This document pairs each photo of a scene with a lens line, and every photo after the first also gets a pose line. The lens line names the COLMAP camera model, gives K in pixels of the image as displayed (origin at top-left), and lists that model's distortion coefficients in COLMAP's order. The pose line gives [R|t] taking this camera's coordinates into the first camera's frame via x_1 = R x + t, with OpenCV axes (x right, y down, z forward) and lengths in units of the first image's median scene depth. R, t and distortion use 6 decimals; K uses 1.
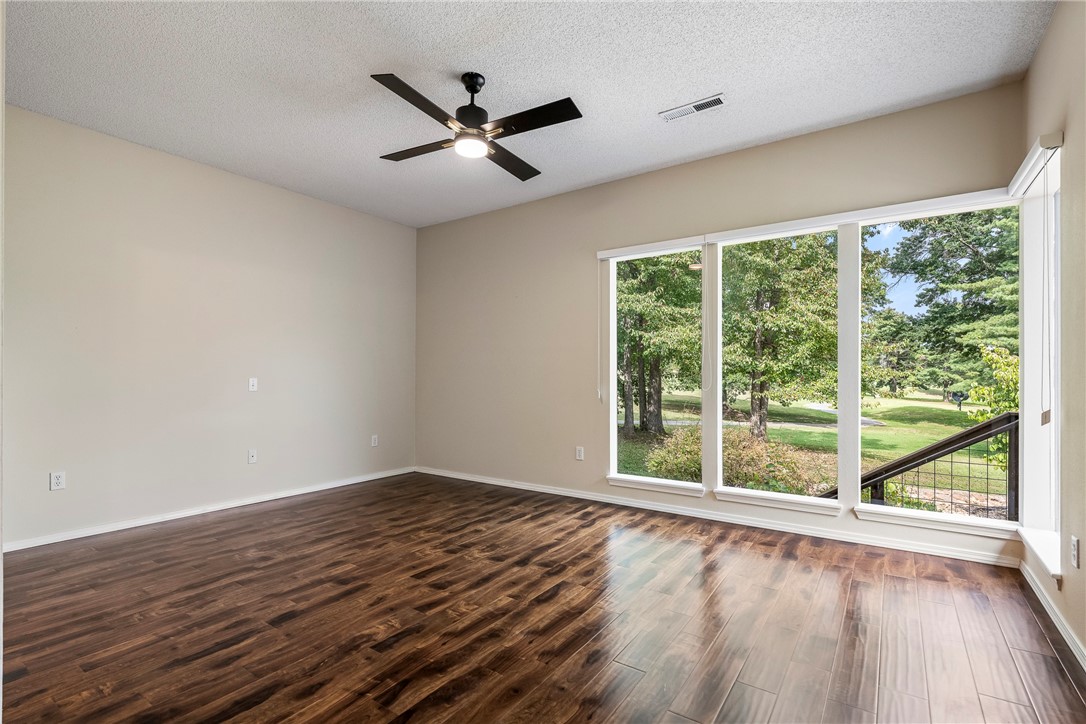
lens RADIAL K [[481.3, 0, 544.2], [0, 481.3, 368.9], [0, 0, 1]] dist [-0.000535, -0.000154]
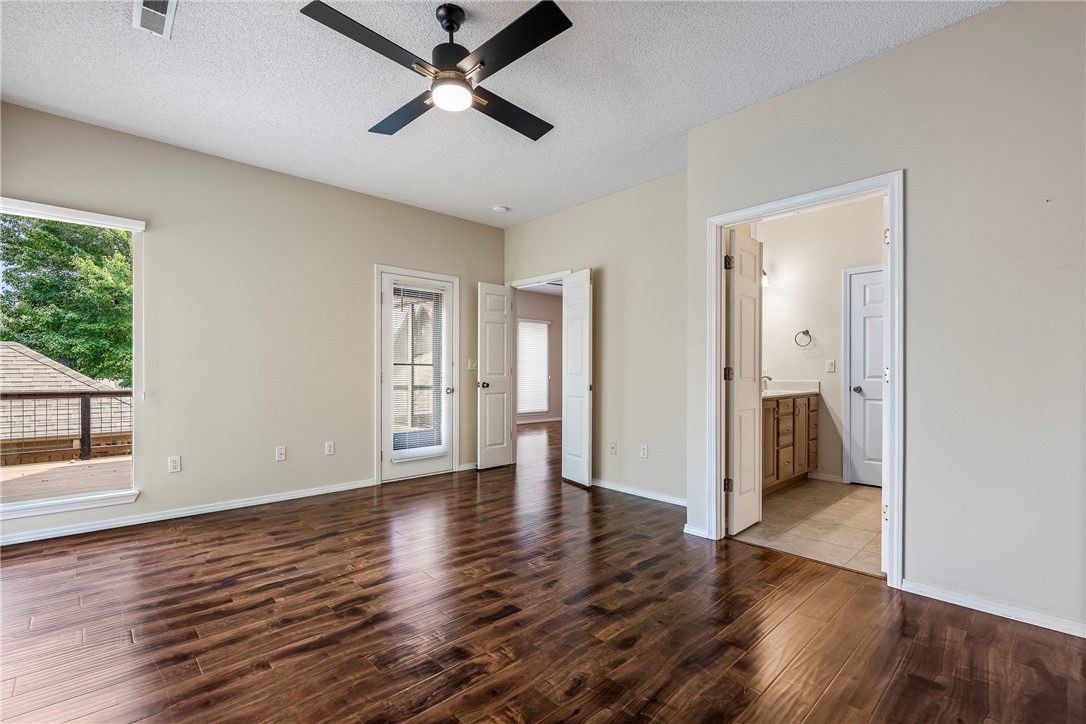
lens RADIAL K [[481.3, 0, 544.2], [0, 481.3, 368.9], [0, 0, 1]] dist [-0.000535, -0.000154]
pose [[-0.977509, -0.000591, 0.210894, -0.473313], [-0.004178, 0.999854, -0.016561, 0.023395], [-0.210854, -0.017069, -0.977369, 1.743325]]
